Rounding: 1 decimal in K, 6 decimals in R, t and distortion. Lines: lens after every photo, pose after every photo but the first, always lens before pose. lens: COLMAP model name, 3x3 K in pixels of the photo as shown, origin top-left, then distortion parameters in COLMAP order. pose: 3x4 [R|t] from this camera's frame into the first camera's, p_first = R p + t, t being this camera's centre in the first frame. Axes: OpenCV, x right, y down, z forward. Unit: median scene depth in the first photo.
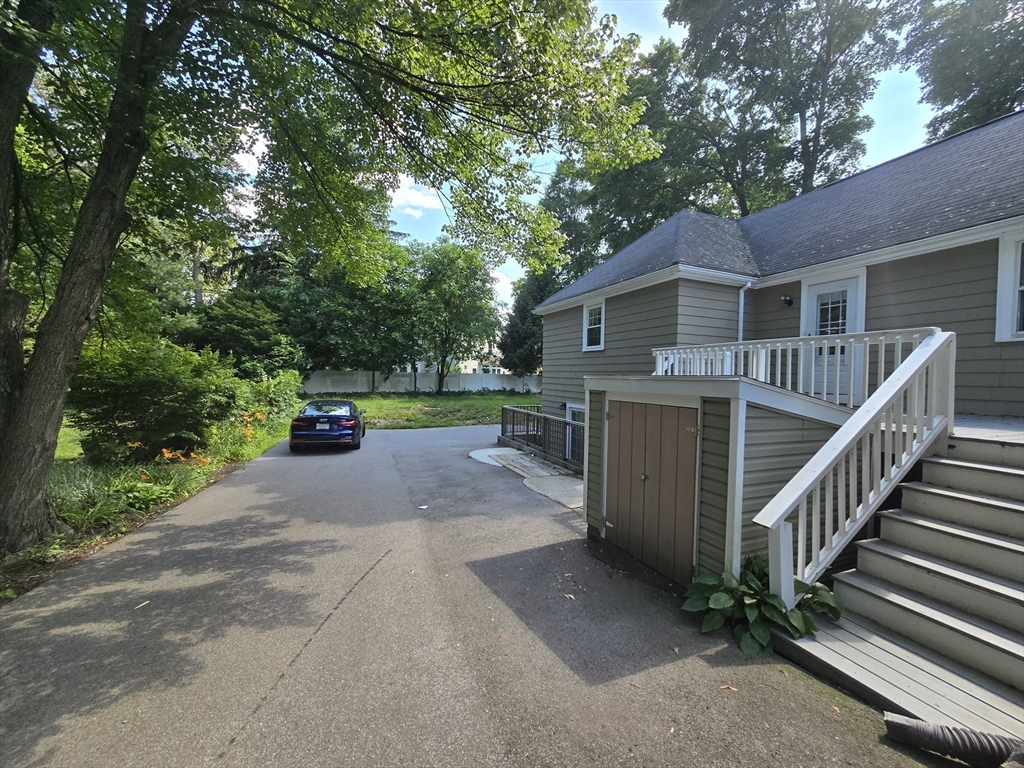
lens RADIAL K [[411.2, 0, 508.9], [0, 411.2, 383.7], [0, 0, 1]] dist [0.000711, -0.000229]
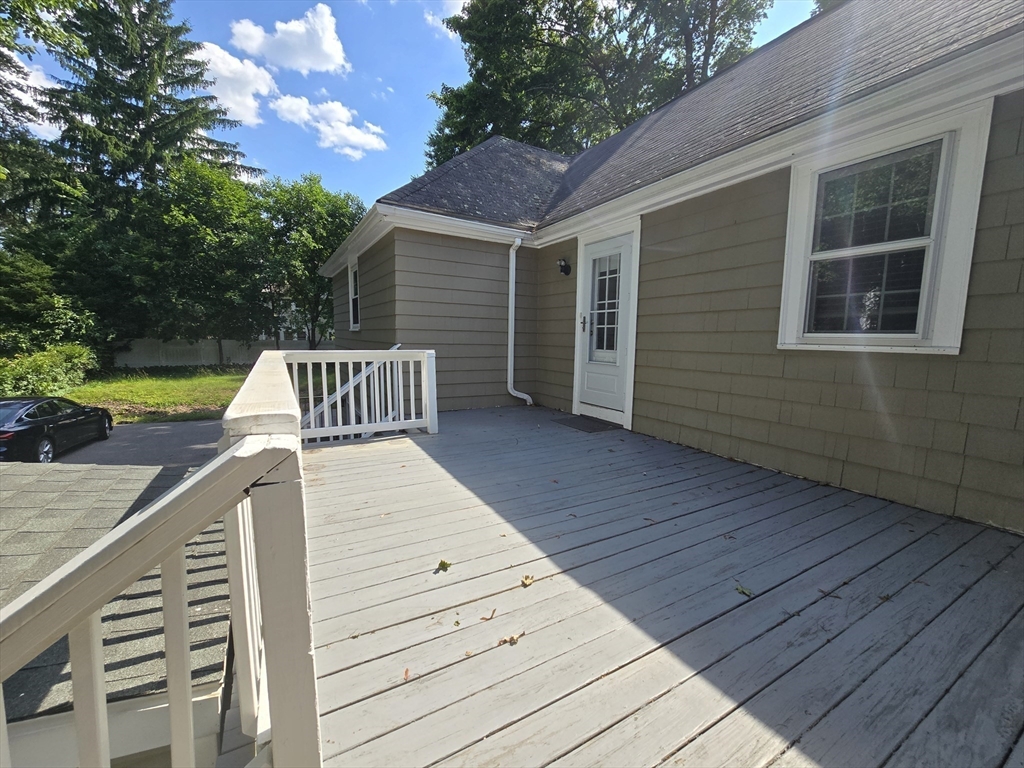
lens RADIAL K [[411.2, 0, 515.9], [0, 411.2, 386.8], [0, 0, 1]] dist [0.000711, -0.000229]
pose [[0.989934, -0.018125, 0.140367, 0.474880], [0.003449, 0.994561, 0.104103, -0.070699], [-0.141491, -0.102571, 0.984611, 0.295604]]
